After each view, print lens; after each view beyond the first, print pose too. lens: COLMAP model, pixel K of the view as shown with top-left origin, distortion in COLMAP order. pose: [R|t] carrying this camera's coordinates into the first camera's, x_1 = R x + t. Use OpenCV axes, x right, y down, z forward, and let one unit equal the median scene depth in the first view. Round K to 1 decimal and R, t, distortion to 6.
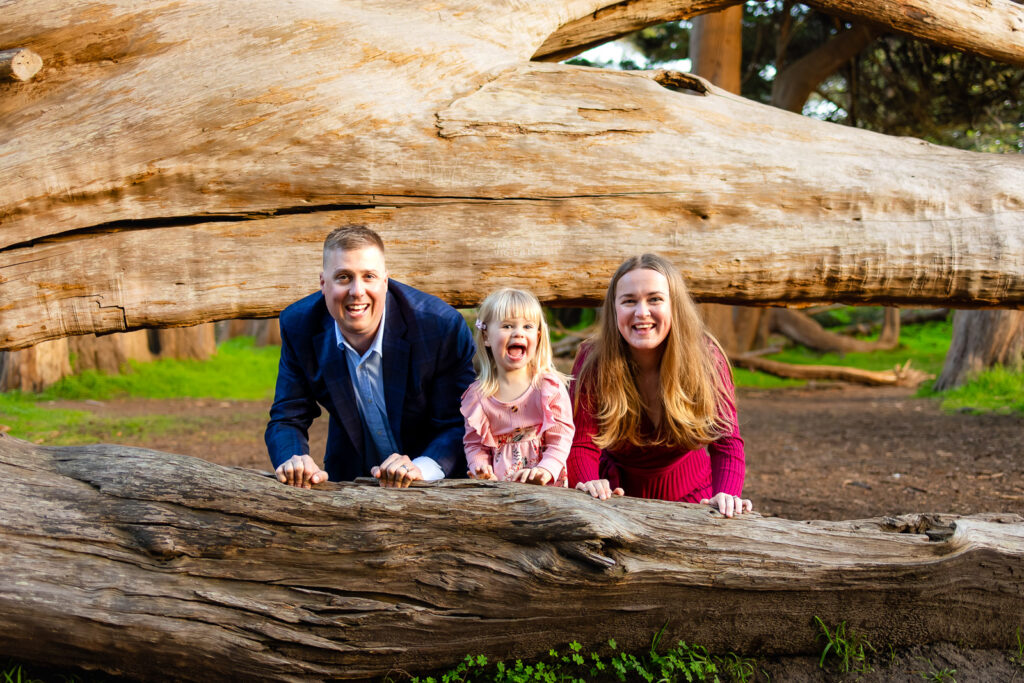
lens RADIAL K [[1147.0, 0, 522.0], [0, 1147.0, 320.1], [0, 0, 1]] dist [-0.012745, 0.000000]
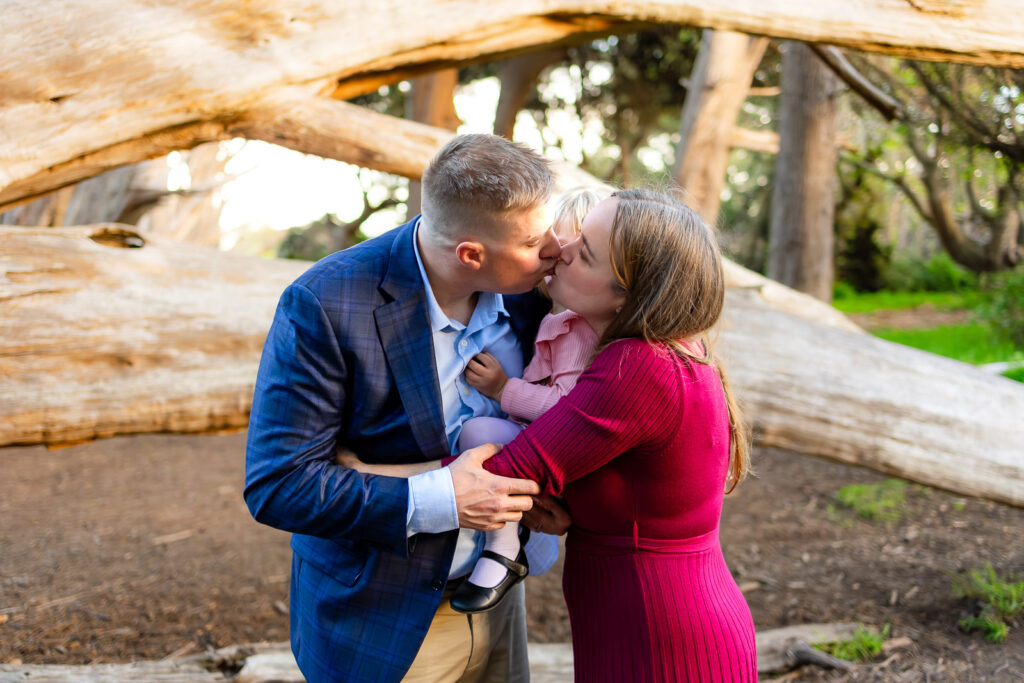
lens RADIAL K [[1101.6, 0, 516.7], [0, 1101.6, 343.4], [0, 0, 1]] dist [-0.013748, 0.000000]
pose [[0.983709, -0.032708, 0.176765, 0.465355], [0.021787, 0.997752, 0.063379, -0.230963], [-0.178441, -0.058495, 0.982210, -0.191026]]
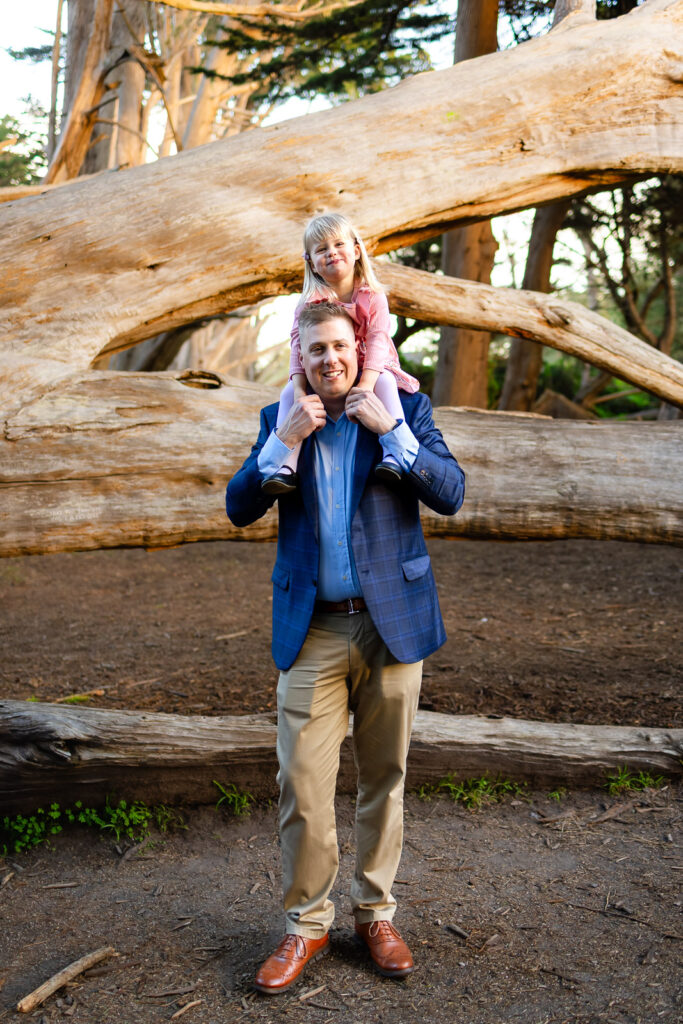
lens RADIAL K [[1138.7, 0, 373.9], [0, 1138.7, 472.8], [0, 0, 1]] dist [0.008653, 0.000000]
pose [[0.999514, -0.025266, 0.018284, 0.449447], [0.023991, 0.997472, 0.066883, -0.256968], [-0.019928, -0.066411, 0.997593, -0.524795]]
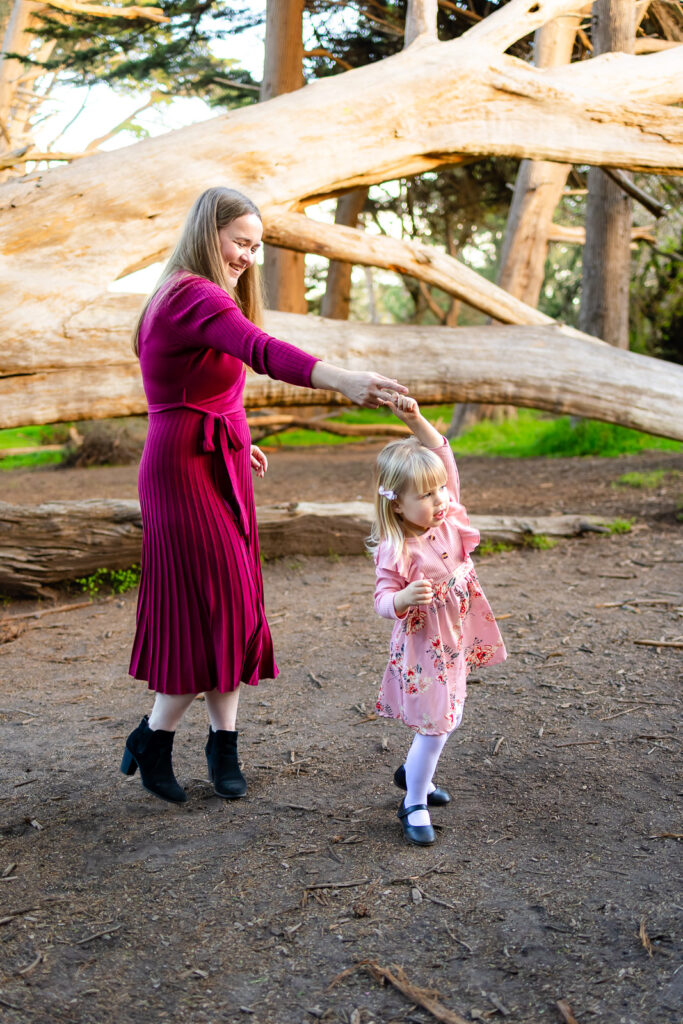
lens RADIAL K [[1101.6, 0, 355.7], [0, 1101.6, 544.0], [0, 0, 1]] dist [-0.013748, 0.000000]
pose [[0.980558, -0.071513, 0.182733, 0.062164], [0.044158, 0.987759, 0.149607, -0.085598], [-0.191195, -0.138629, 0.971713, -1.319727]]
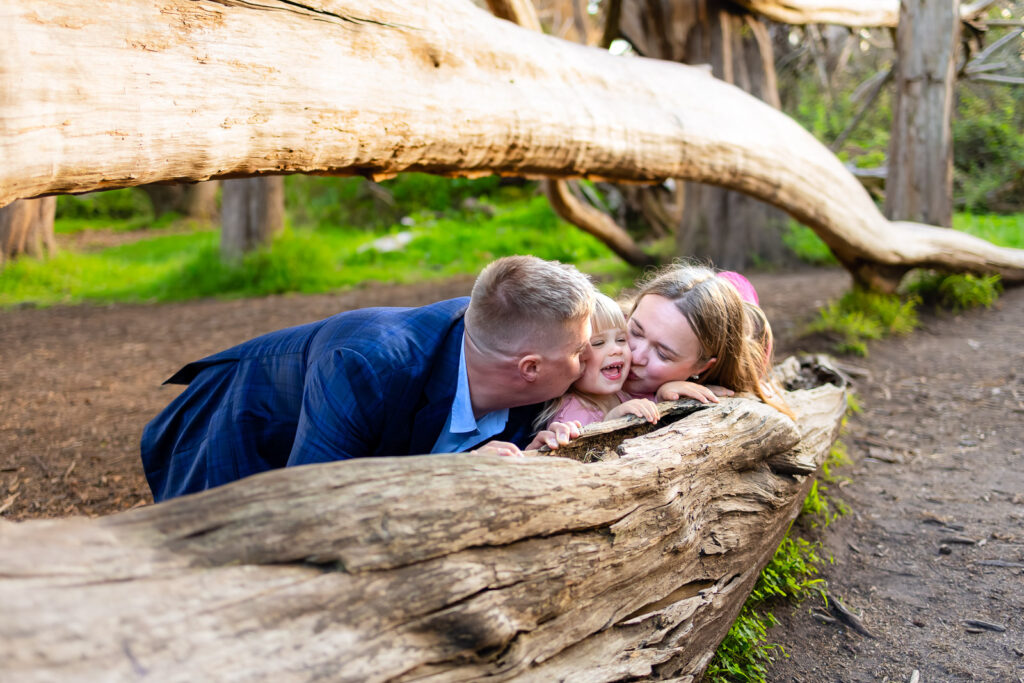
lens RADIAL K [[1101.6, 0, 506.8], [0, 1101.6, 337.5], [0, 0, 1]] dist [-0.013748, 0.000000]
pose [[0.542168, -0.121372, 0.831458, -0.665496], [0.026158, 0.991471, 0.127673, 0.005442], [-0.839863, -0.047471, 0.540719, 0.700955]]
